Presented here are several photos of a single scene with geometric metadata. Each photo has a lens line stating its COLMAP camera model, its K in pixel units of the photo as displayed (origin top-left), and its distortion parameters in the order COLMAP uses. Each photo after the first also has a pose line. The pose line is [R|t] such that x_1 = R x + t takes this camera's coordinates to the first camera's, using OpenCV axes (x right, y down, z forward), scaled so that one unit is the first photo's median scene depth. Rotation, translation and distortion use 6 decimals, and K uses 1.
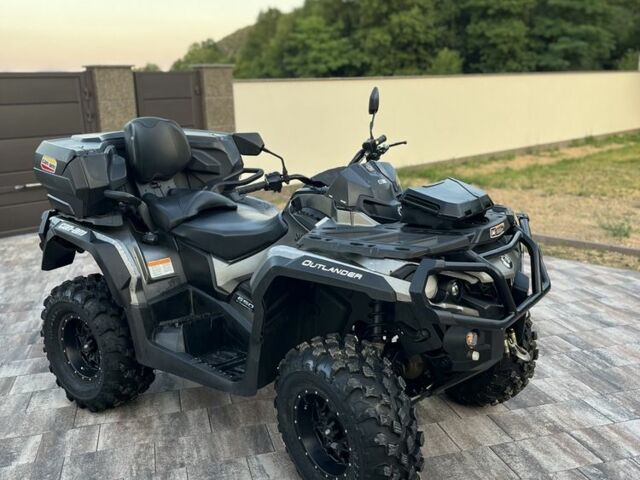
lens RADIAL K [[651.9, 0, 324.9], [0, 651.9, 240.4], [0, 0, 1]] dist [0.043804, -0.047517]
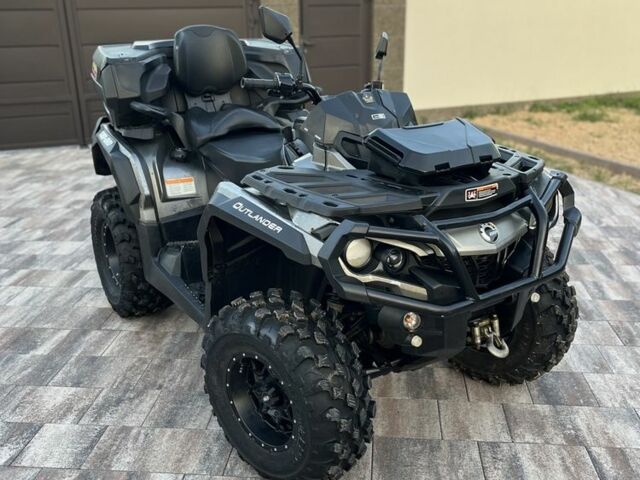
lens RADIAL K [[660.2, 0, 328.0], [0, 660.2, 240.9], [0, 0, 1]] dist [0.024952, -0.000689]
pose [[0.938787, 0.140290, -0.314640, 0.277689], [-0.097440, 0.984163, 0.148083, -0.046512], [0.330432, -0.108360, 0.937589, 0.144782]]
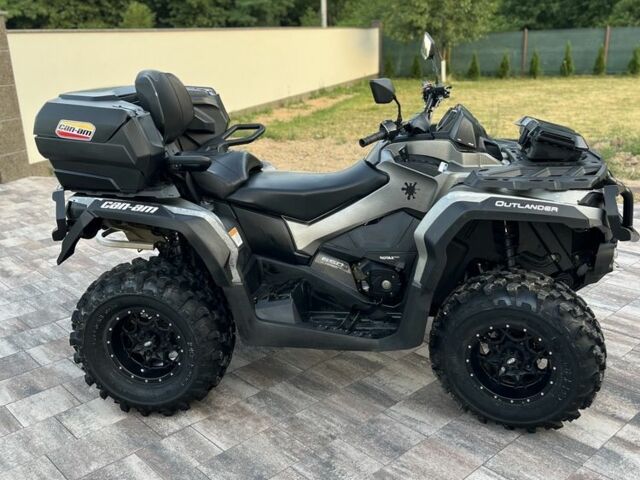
lens RADIAL K [[651.9, 0, 324.9], [0, 651.9, 240.4], [0, 0, 1]] dist [0.043804, -0.047517]
pose [[0.884573, -0.137191, 0.445767, -0.547301], [0.109339, 0.990123, 0.087755, -0.021014], [-0.453404, -0.028886, 0.890837, 0.151754]]
